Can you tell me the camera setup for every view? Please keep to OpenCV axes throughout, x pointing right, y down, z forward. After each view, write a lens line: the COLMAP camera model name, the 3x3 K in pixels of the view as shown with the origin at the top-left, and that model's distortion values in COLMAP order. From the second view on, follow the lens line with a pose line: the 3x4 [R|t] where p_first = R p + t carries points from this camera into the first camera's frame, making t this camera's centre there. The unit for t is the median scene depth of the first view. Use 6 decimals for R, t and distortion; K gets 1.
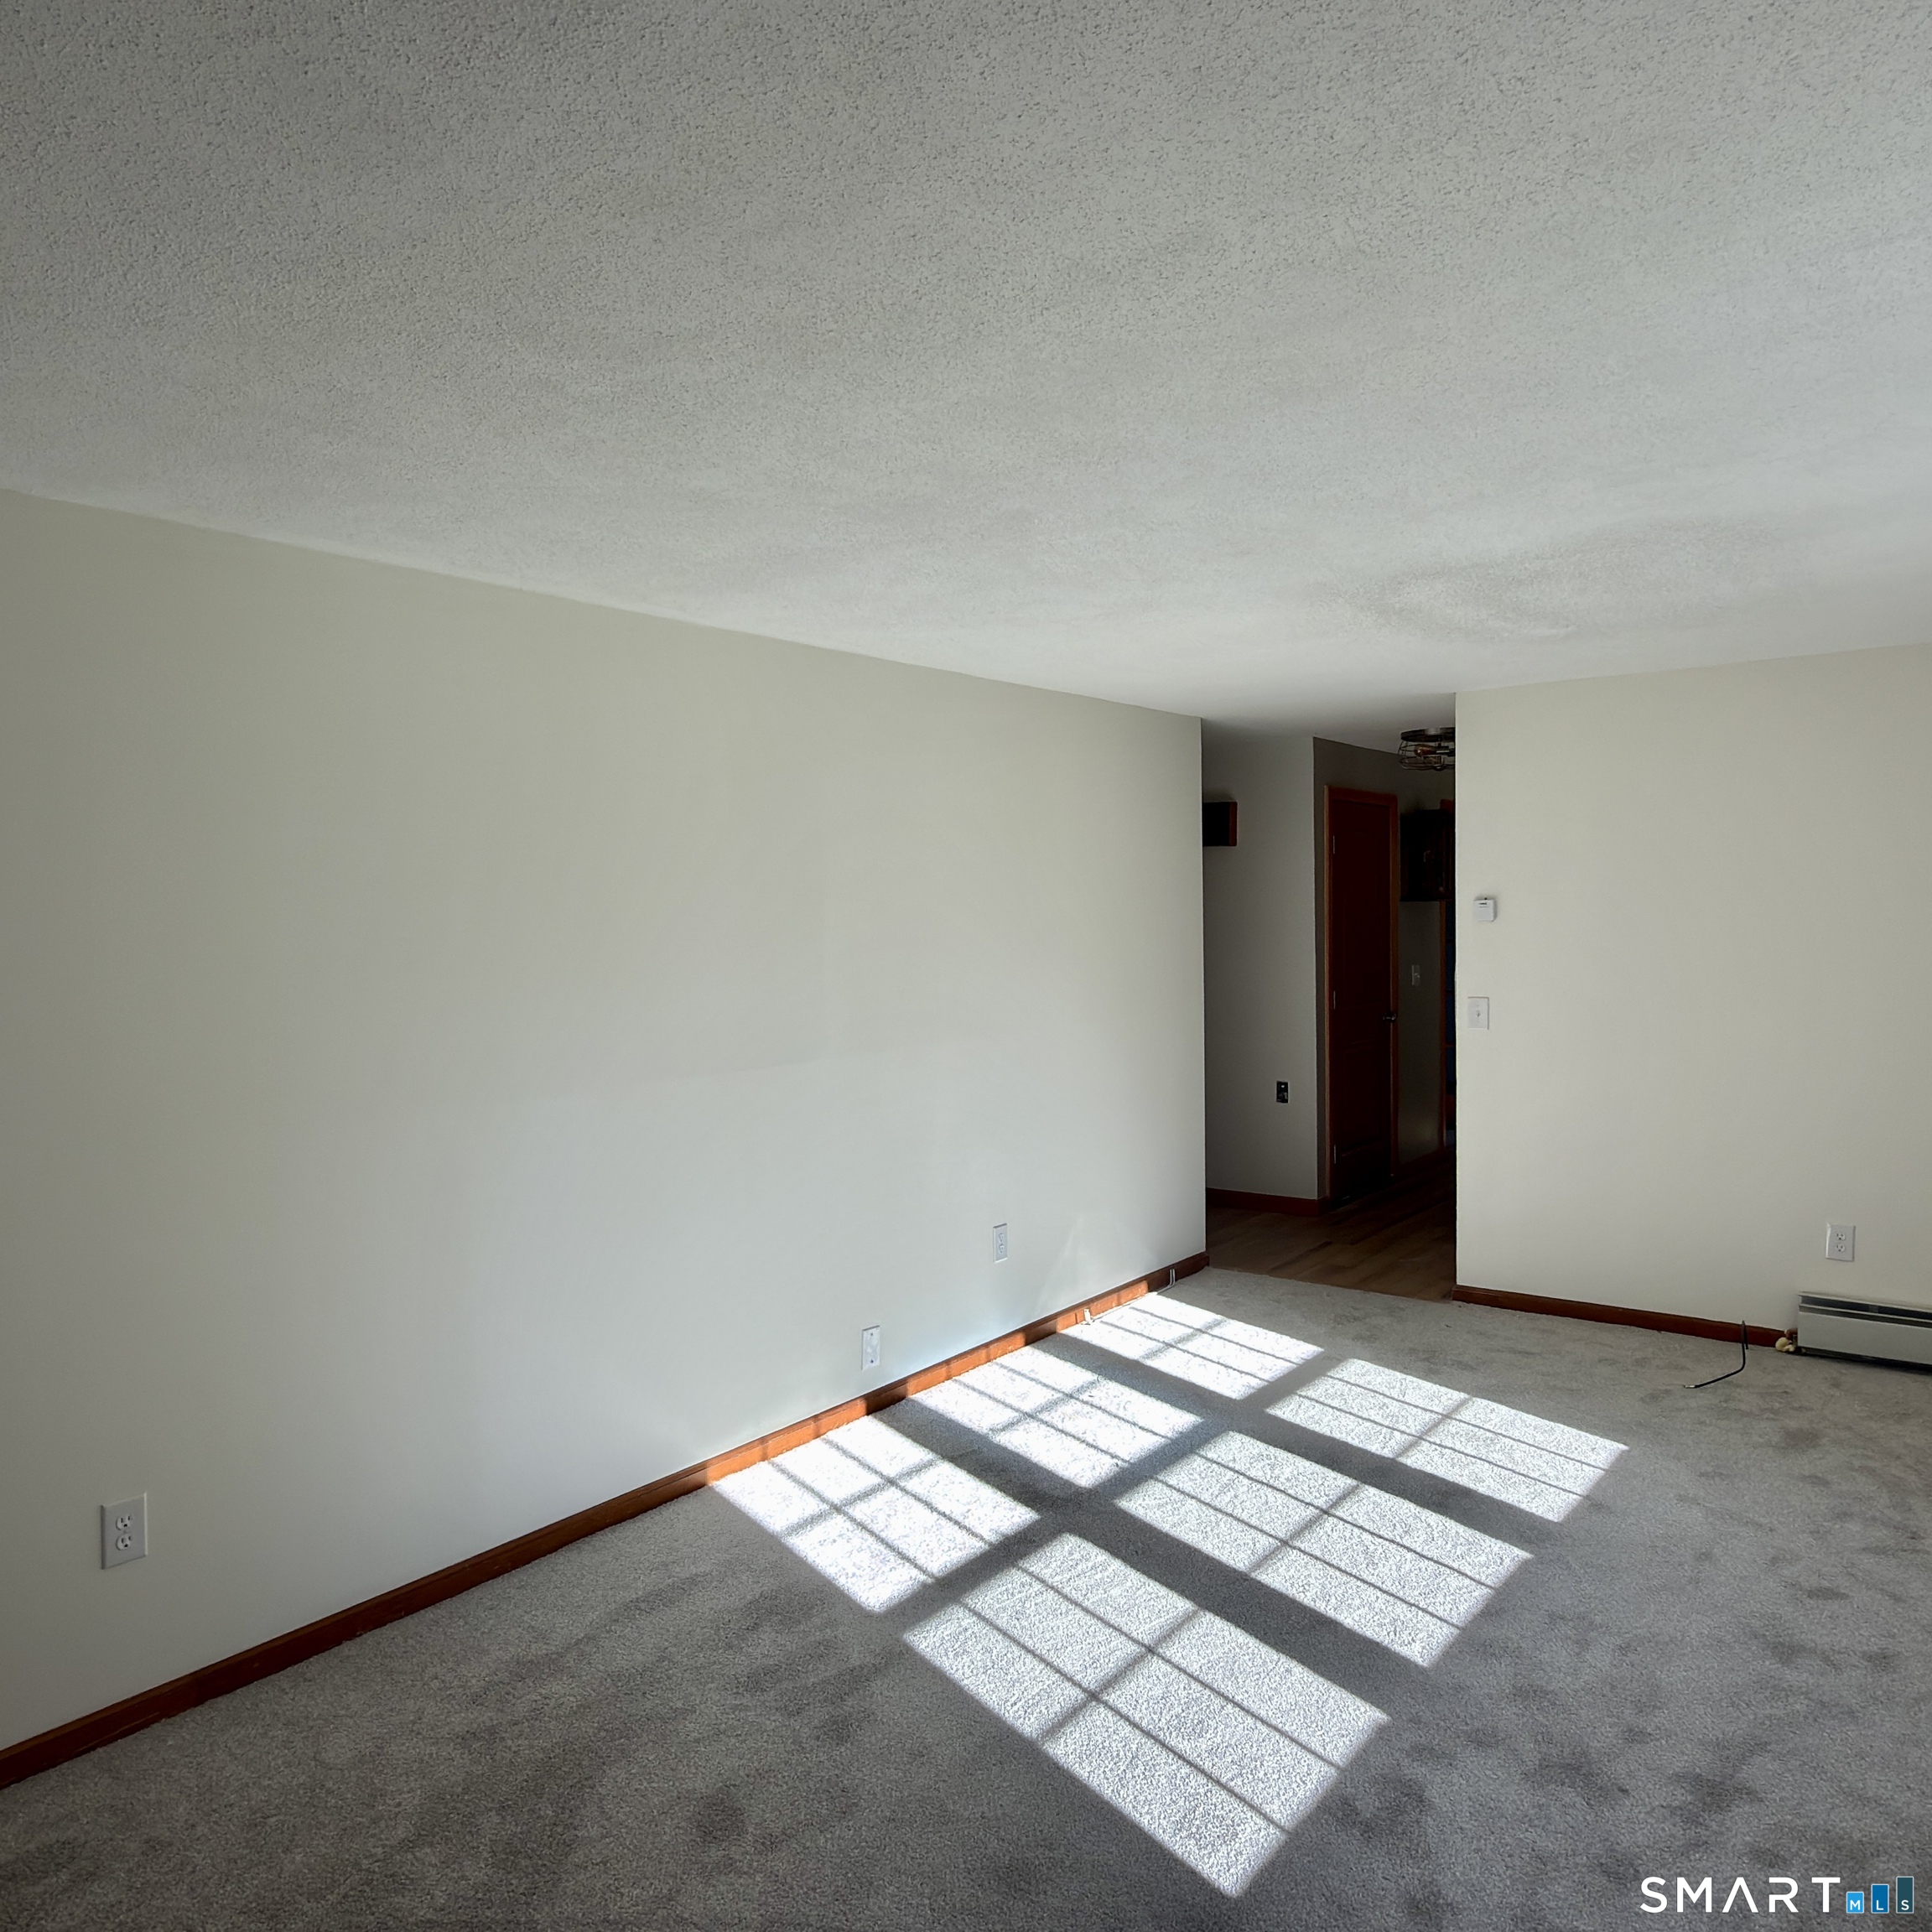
lens RADIAL K [[1456.0, 0, 967.2], [0, 1456.0, 966.3], [0, 0, 1]] dist [0.010797, 0.001737]
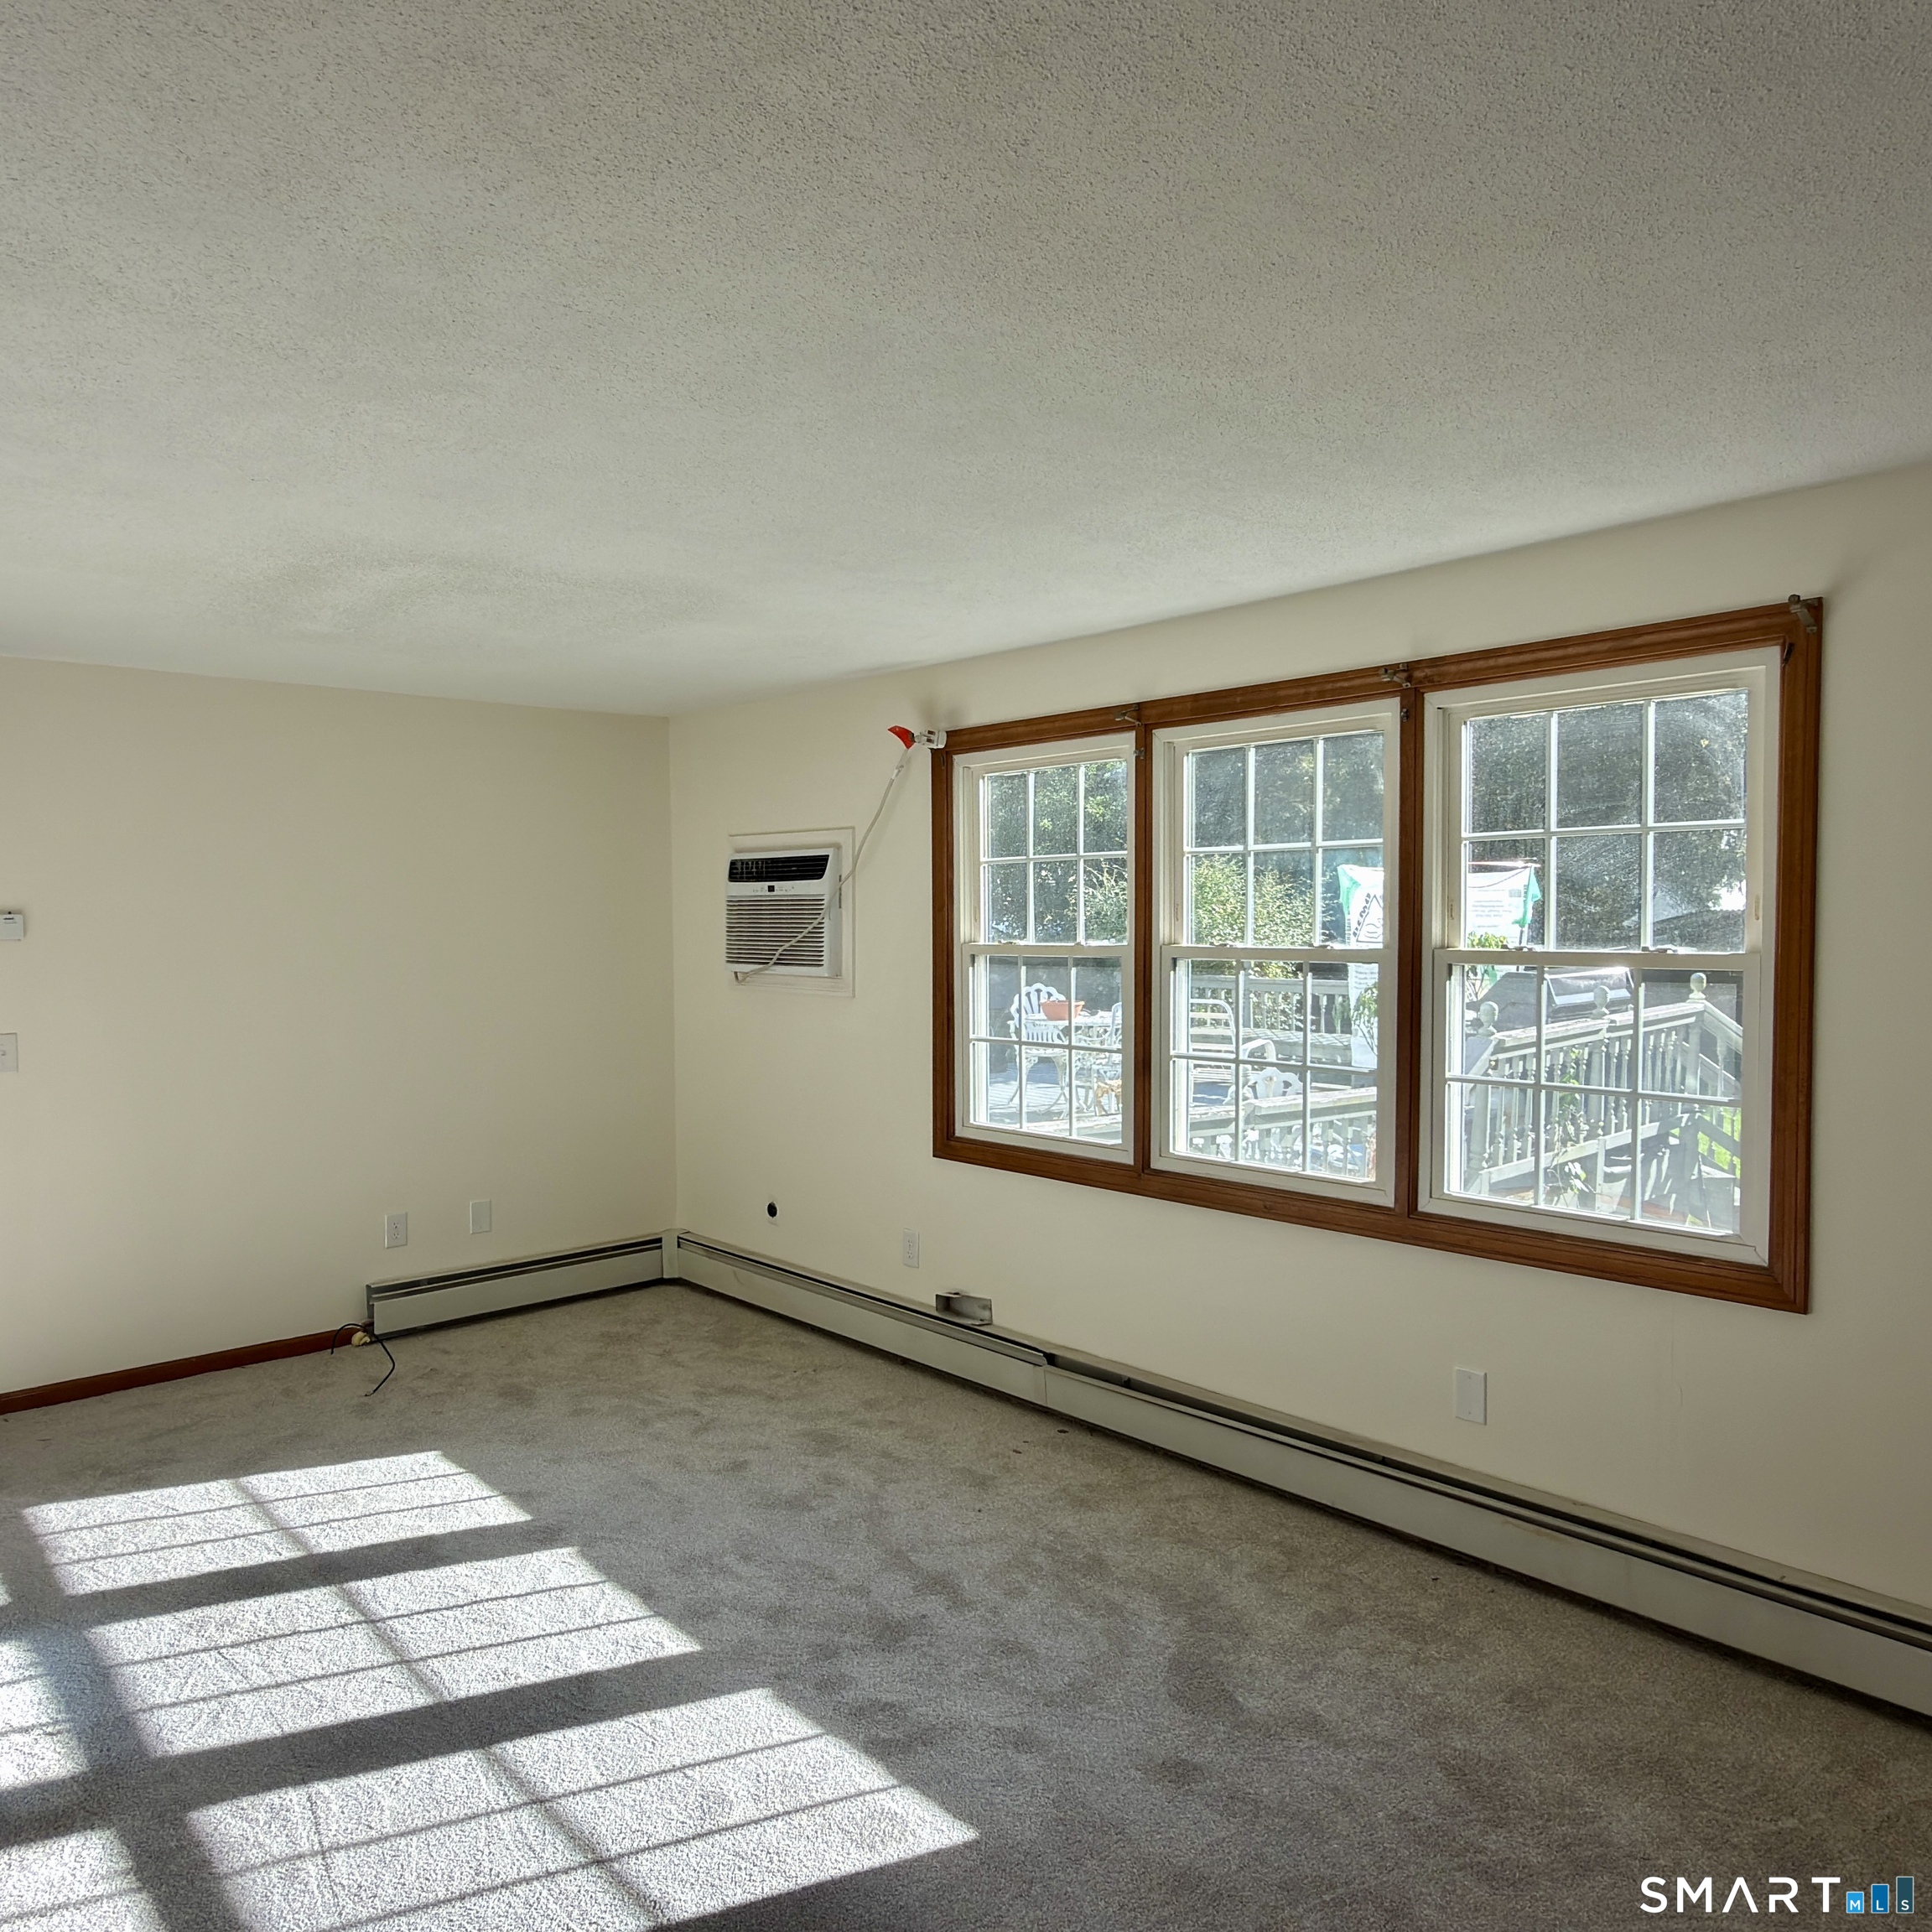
lens RADIAL K [[1456.0, 0, 966.7], [0, 1456.0, 971.7], [0, 0, 1]] dist [0.010797, 0.001737]
pose [[0.191986, -0.020883, 0.981175, -0.506843], [0.038790, 0.999154, 0.013676, -0.005436], [-0.980631, 0.035434, 0.192634, 0.464314]]
